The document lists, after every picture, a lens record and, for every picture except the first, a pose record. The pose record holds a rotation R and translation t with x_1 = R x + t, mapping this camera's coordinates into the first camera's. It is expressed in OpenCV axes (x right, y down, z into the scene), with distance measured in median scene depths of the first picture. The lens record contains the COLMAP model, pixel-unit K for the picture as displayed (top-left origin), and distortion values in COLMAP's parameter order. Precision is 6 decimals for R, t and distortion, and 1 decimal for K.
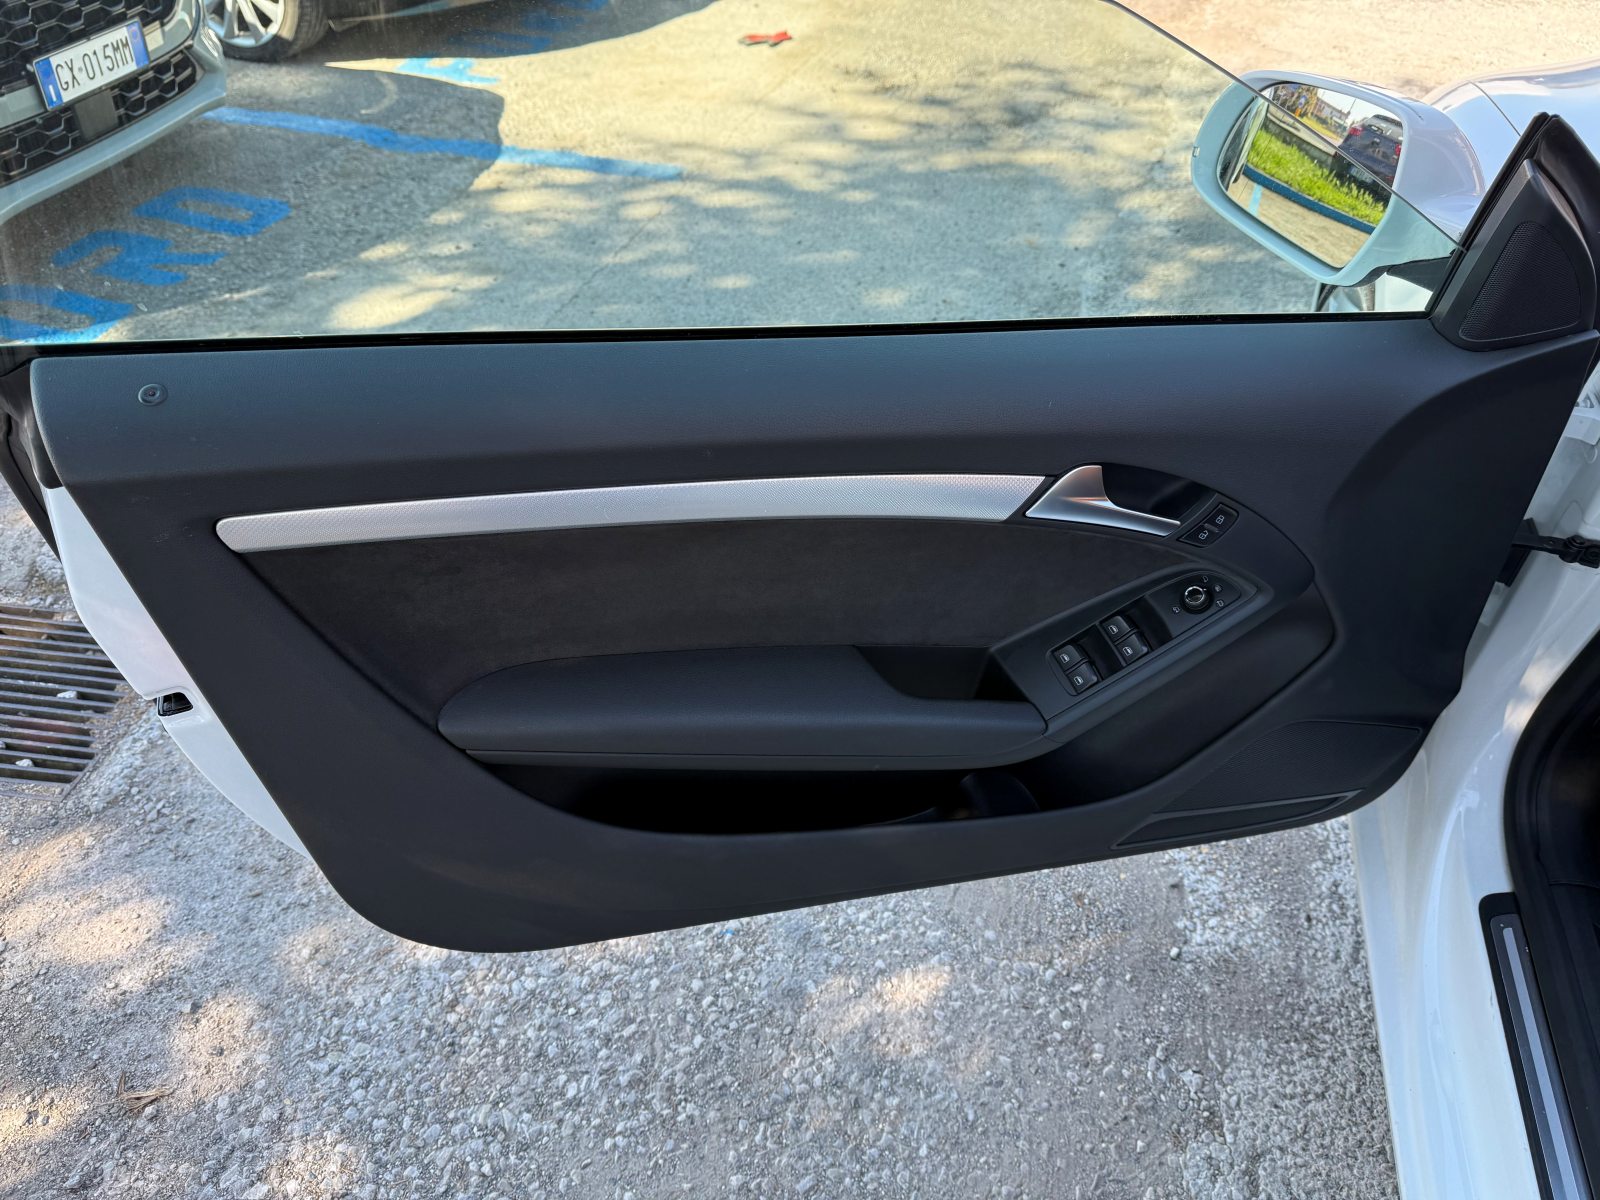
lens RADIAL K [[1136.5, 0, 795.2], [0, 1136.5, 601.1], [0, 0, 1]] dist [0.020093, -0.028003]
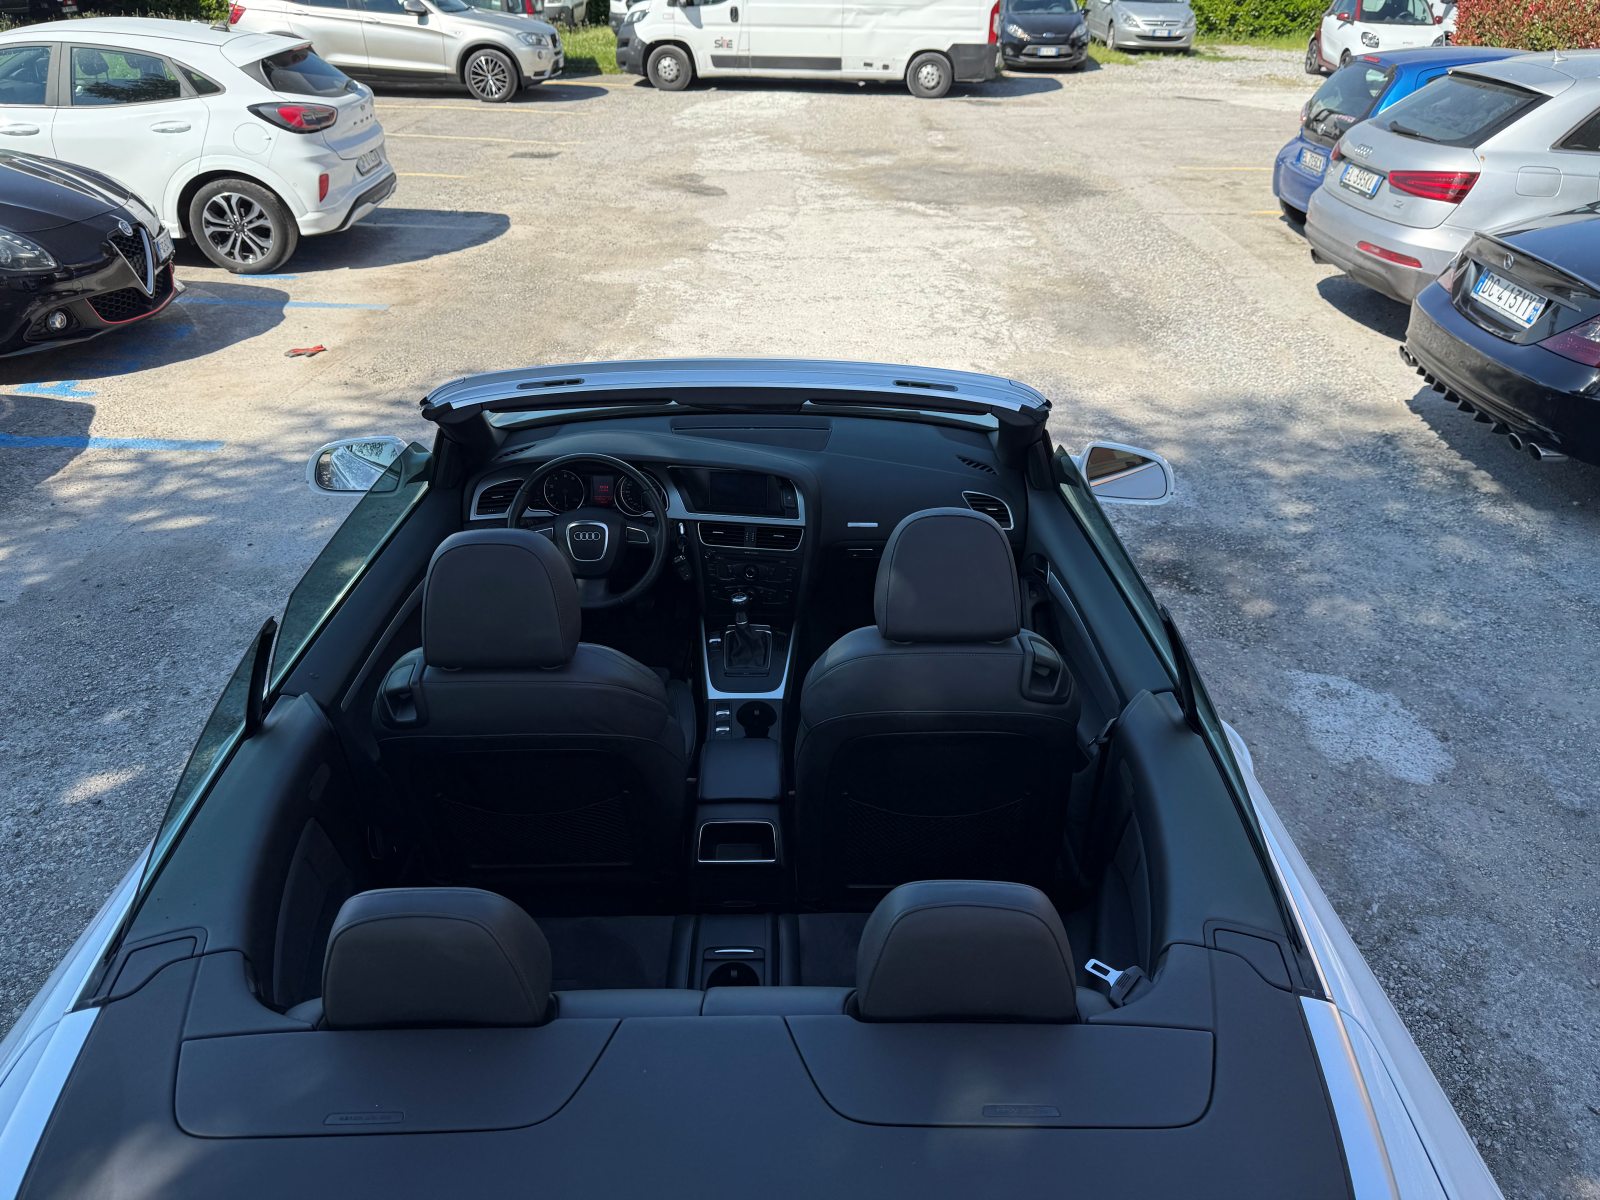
lens RADIAL K [[1136.5, 0, 807.3], [0, 1136.5, 604.7], [0, 0, 1]] dist [0.020093, -0.028003]
pose [[0.964109, -0.116721, 0.238475, 0.260595], [0.161254, 0.970970, -0.176678, 0.220849], [-0.210930, 0.208792, 0.954942, -0.561269]]
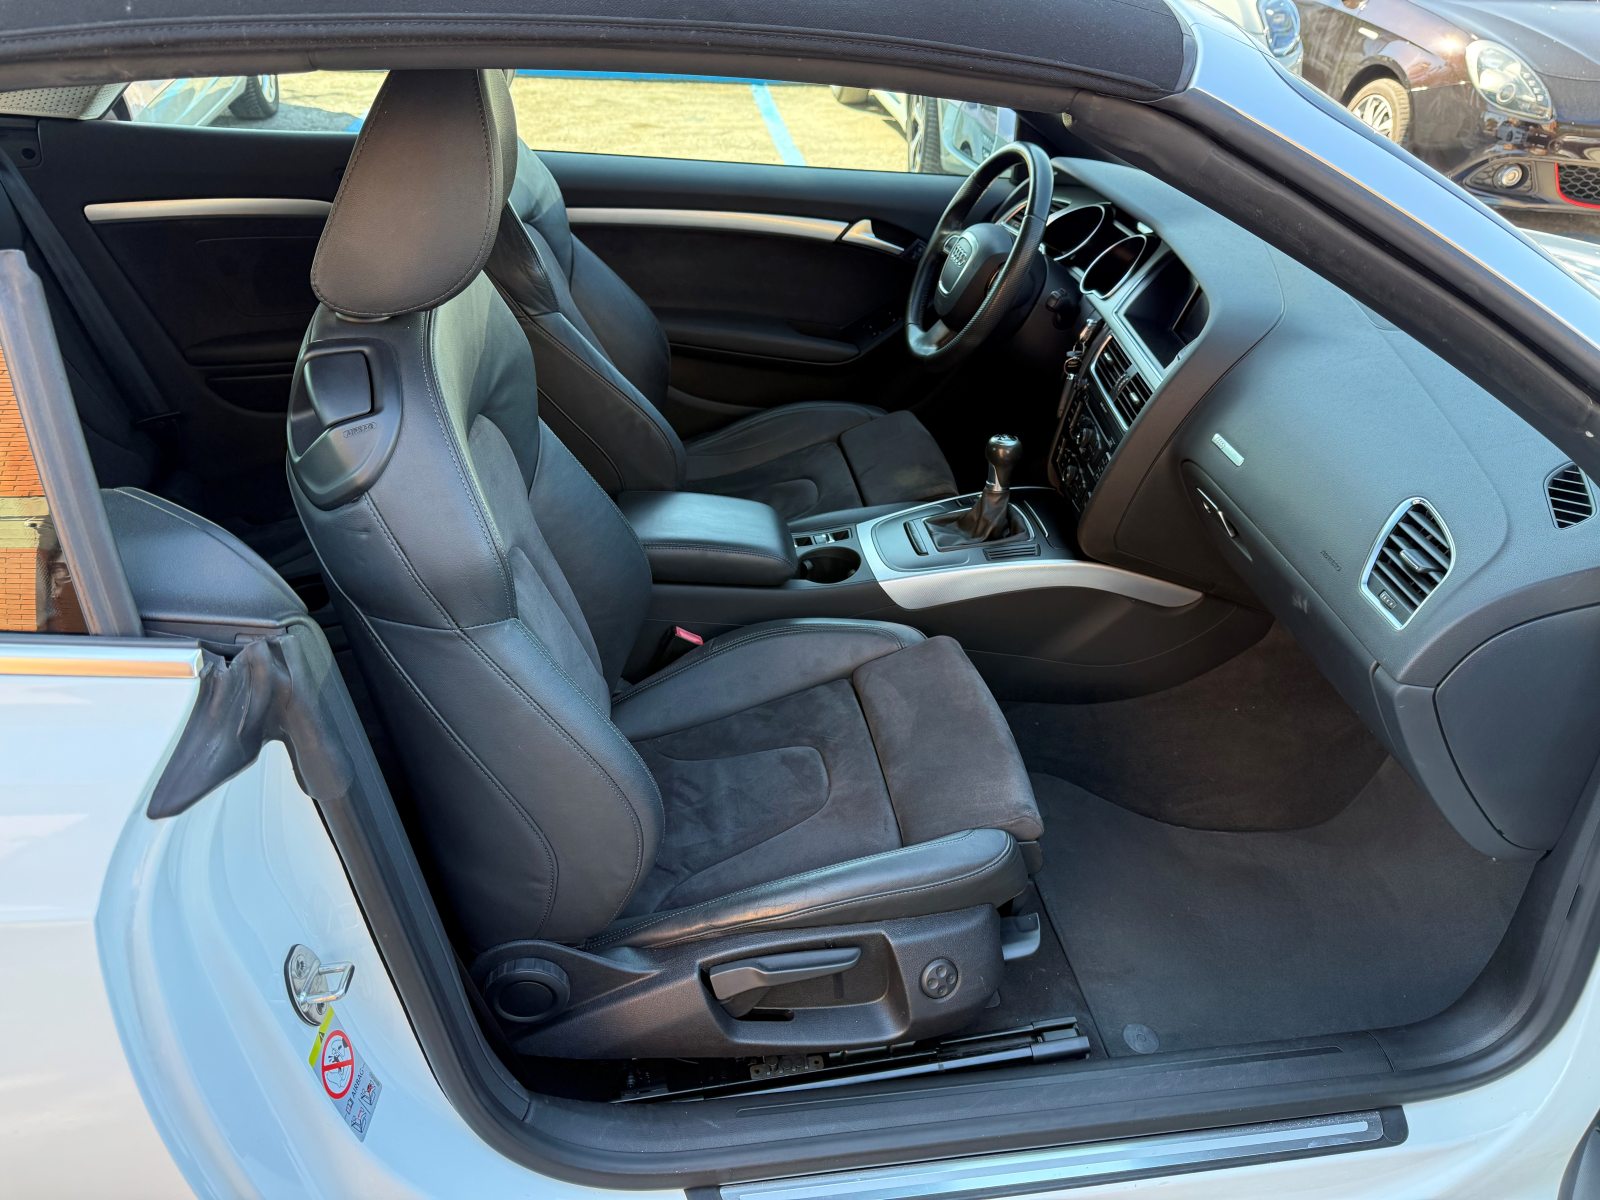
lens RADIAL K [[1136.5, 0, 811.7], [0, 1136.5, 600.9], [0, 0, 1]] dist [0.020093, -0.028003]
pose [[0.383252, 0.510597, -0.769681, 0.742977], [-0.639655, 0.747860, 0.177614, 0.093688], [0.666303, 0.424259, 0.613225, -0.135249]]
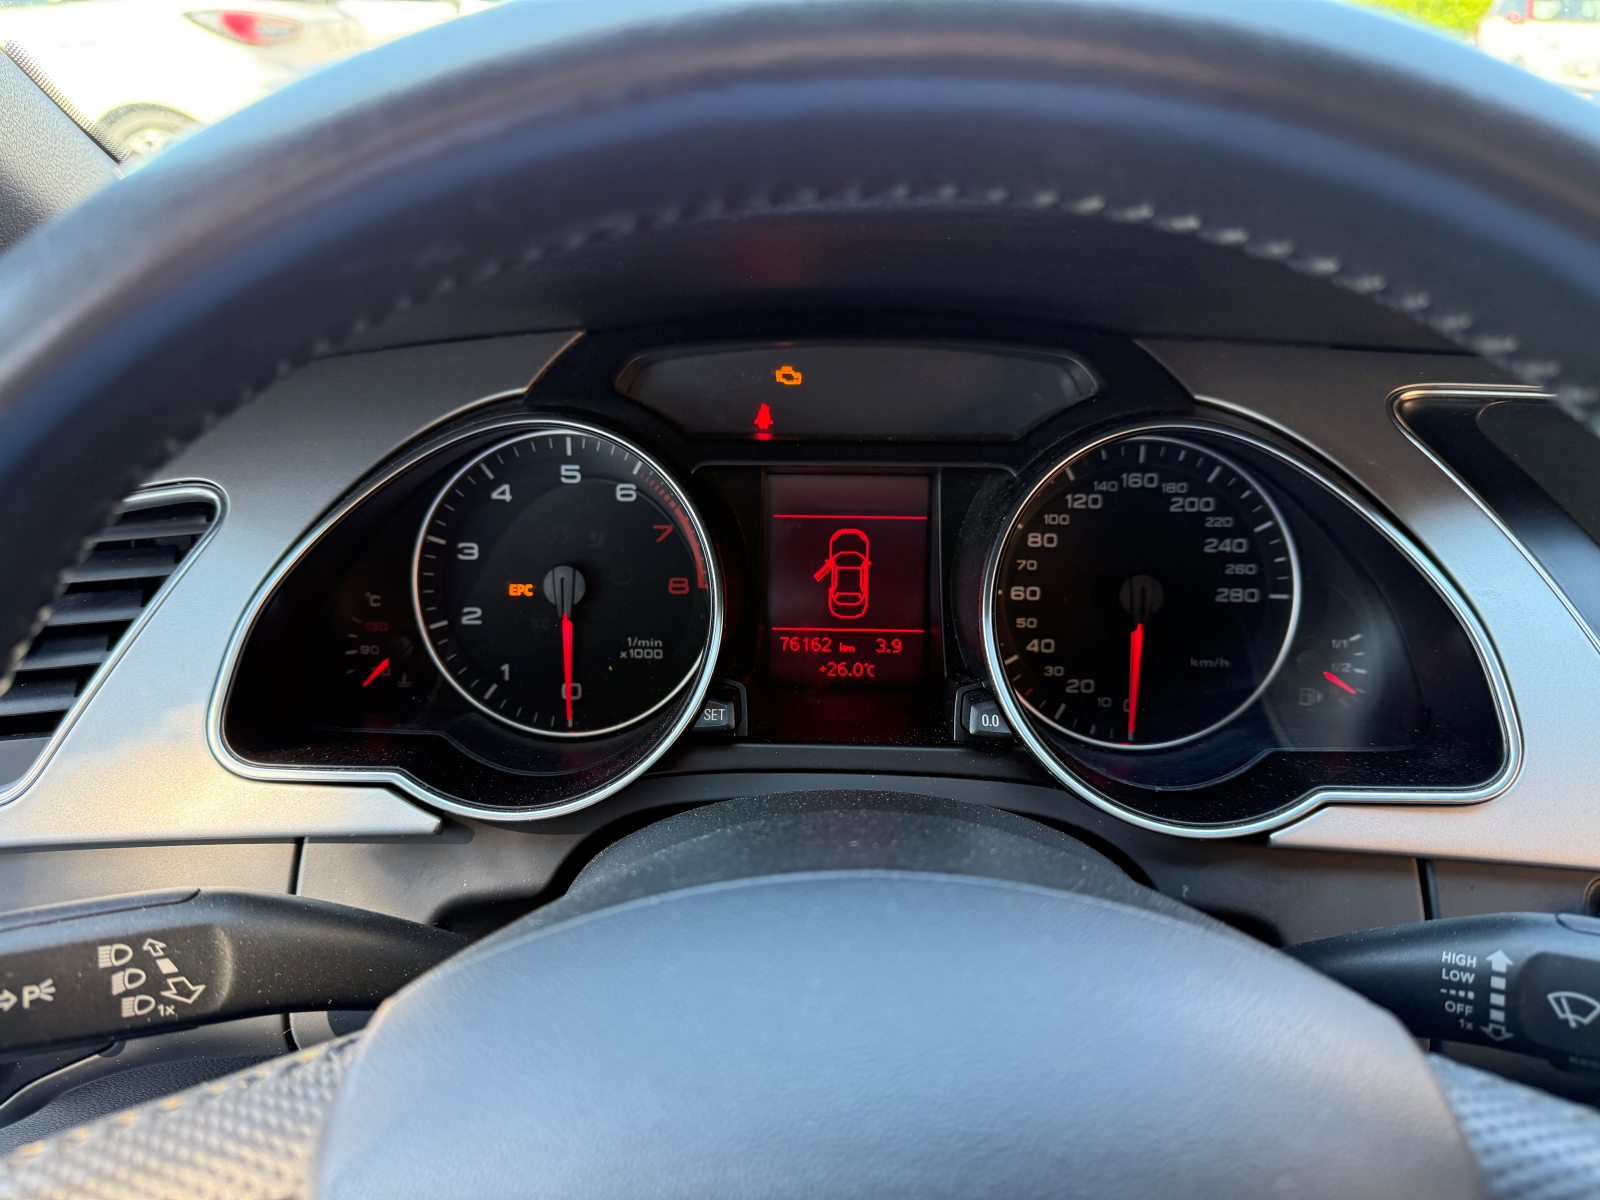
lens RADIAL K [[1136.5, 0, 774.4], [0, 1136.5, 597.3], [0, 0, 1]] dist [0.020093, -0.028003]
pose [[0.978631, -0.090017, 0.184874, 0.295753], [0.133853, 0.961390, -0.240442, 0.006007], [-0.156092, 0.260050, 0.952895, 0.113158]]
